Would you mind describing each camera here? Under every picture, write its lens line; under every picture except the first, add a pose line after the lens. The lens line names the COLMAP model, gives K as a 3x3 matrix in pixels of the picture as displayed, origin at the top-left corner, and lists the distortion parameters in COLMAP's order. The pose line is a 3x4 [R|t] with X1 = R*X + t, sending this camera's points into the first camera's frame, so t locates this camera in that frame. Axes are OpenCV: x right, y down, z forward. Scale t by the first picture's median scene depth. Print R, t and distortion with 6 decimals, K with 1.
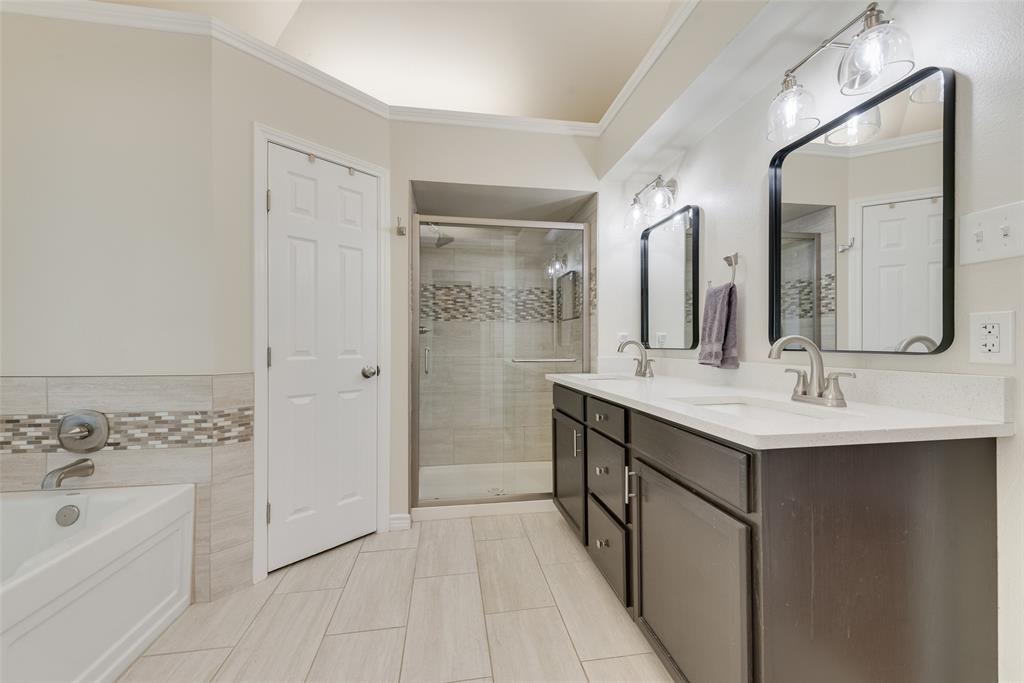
lens RADIAL K [[407.0, 0, 512.3], [0, 407.0, 341.7], [0, 0, 1]] dist [0.013528, -0.002548]
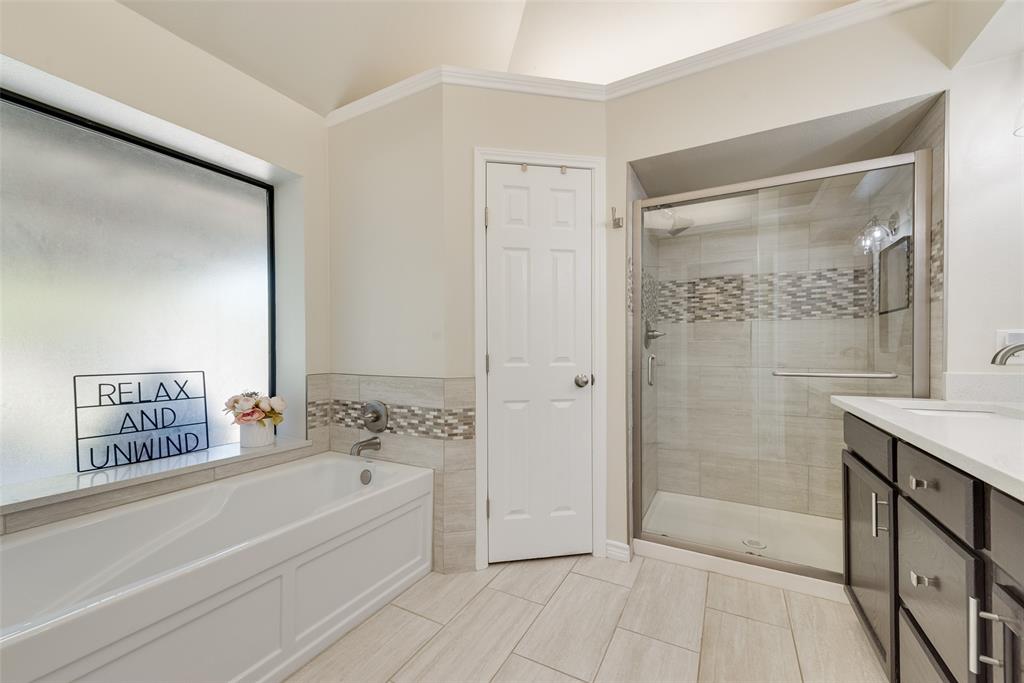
lens RADIAL K [[407.0, 0, 509.1], [0, 407.0, 351.8], [0, 0, 1]] dist [0.013528, -0.002548]
pose [[0.786405, -0.000800, -0.617711, 0.093449], [0.006878, 0.999949, 0.007461, -0.000245], [0.617673, -0.010116, 0.786370, 0.166289]]
